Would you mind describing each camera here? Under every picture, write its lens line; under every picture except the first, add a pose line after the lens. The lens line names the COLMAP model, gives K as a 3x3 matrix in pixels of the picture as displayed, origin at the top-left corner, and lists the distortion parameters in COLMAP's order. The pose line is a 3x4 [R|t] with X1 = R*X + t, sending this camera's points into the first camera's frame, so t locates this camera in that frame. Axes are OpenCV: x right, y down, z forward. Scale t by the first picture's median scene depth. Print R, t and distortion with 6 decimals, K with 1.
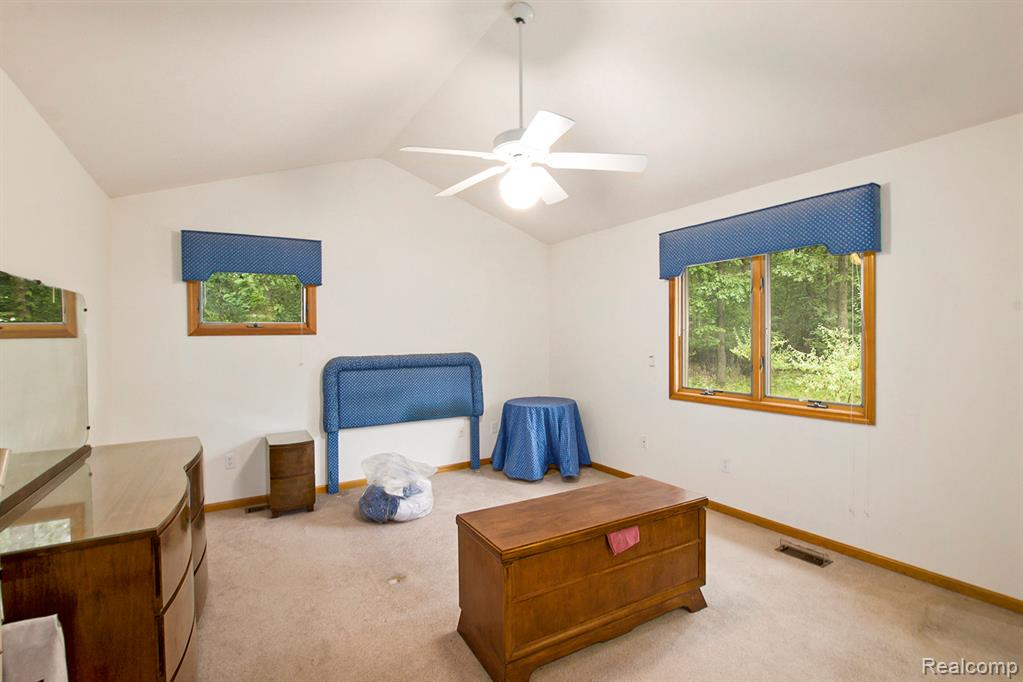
lens RADIAL K [[460.0, 0, 504.1], [0, 460.0, 341.5], [0, 0, 1]] dist [-0.025235, 0.000029]
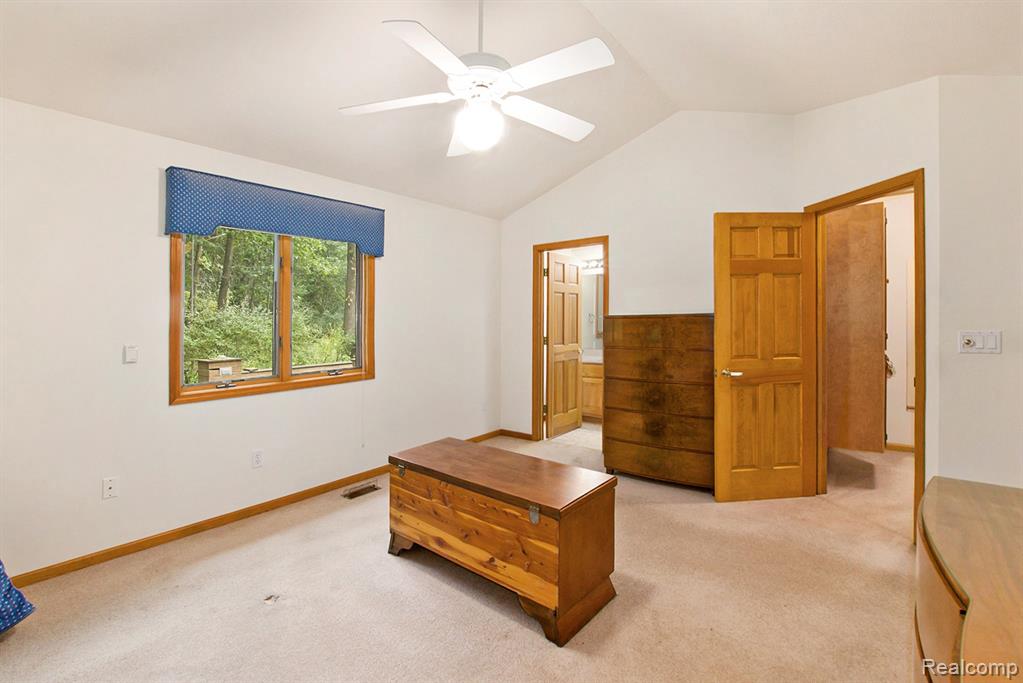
lens RADIAL K [[460.0, 0, 504.1], [0, 460.0, 342.0], [0, 0, 1]] dist [-0.025235, 0.000029]
pose [[-0.315591, -0.025968, 0.948540, -0.605015], [0.036043, 0.998576, 0.039329, 0.025583], [-0.948211, 0.046600, -0.314205, 0.948723]]
